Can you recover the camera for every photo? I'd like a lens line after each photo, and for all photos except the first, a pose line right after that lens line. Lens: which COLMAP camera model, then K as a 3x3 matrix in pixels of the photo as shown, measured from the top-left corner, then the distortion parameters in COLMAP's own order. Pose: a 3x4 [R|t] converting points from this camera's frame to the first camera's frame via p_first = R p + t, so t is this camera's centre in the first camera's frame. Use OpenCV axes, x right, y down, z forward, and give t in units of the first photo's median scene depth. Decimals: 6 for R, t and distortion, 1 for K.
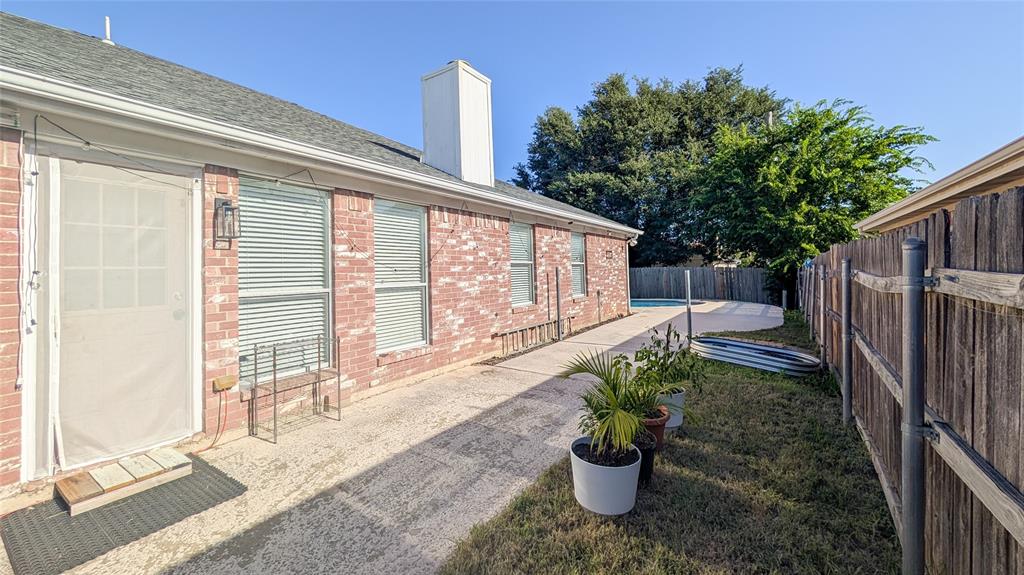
lens RADIAL K [[404.1, 0, 514.8], [0, 404.1, 286.5], [0, 0, 1]] dist [-0.000639, 0.000174]
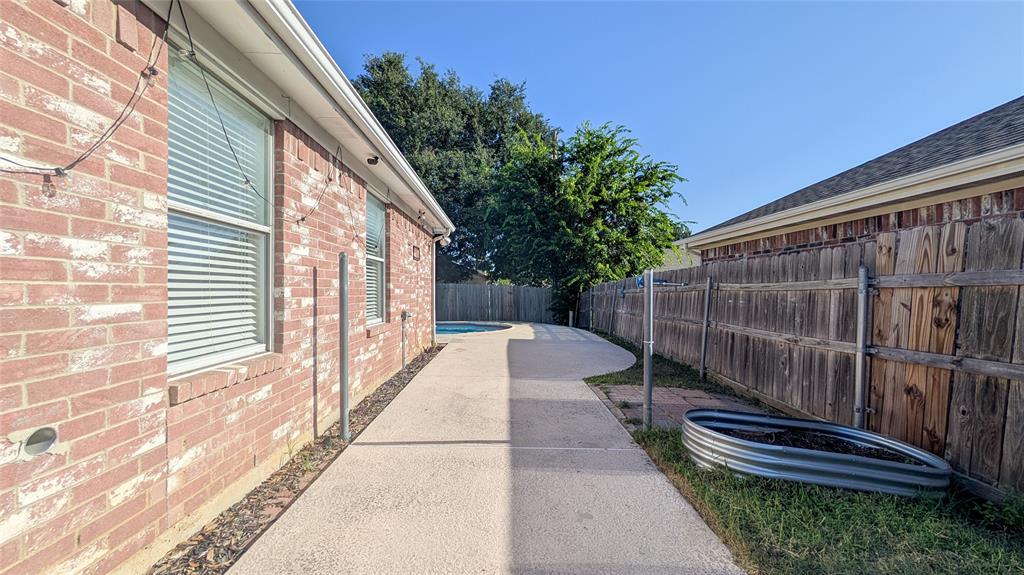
lens RADIAL K [[394.8, 0, 512.0], [0, 394.8, 287.5], [0, 0, 1]] dist [0.006513, 0.000048]
pose [[0.827857, 0.034058, 0.559905, 0.021233], [-0.006634, 0.998680, -0.050939, 0.003678], [-0.560900, 0.038455, 0.826990, 0.474502]]
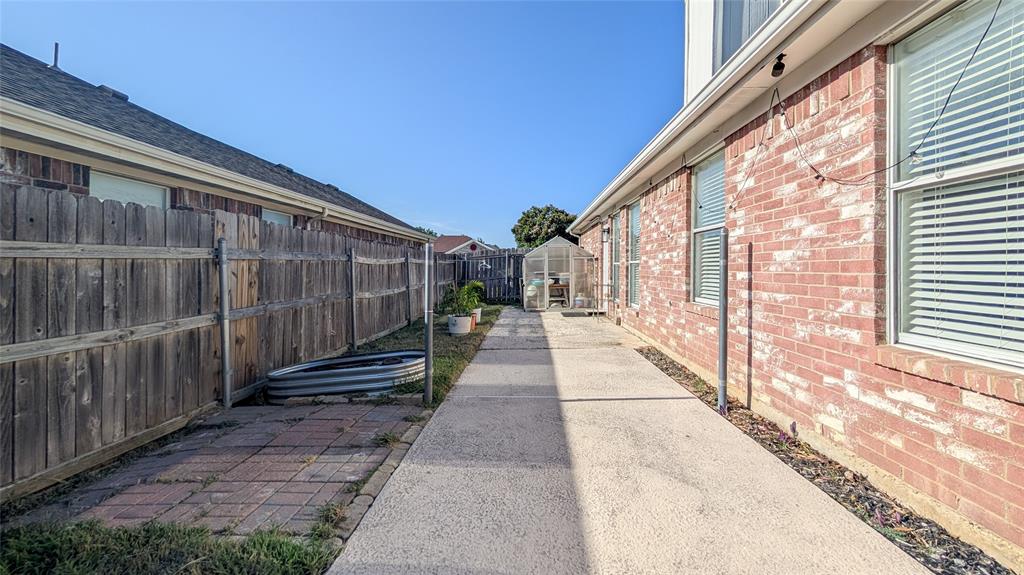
lens RADIAL K [[408.9, 0, 510.1], [0, 408.9, 268.8], [0, 0, 1]] dist [-0.000340, 0.000024]
pose [[-0.865866, 0.022572, -0.499767, 0.399516], [0.001048, 0.999061, 0.043306, -0.020367], [0.500276, 0.036974, -0.865076, 1.004108]]
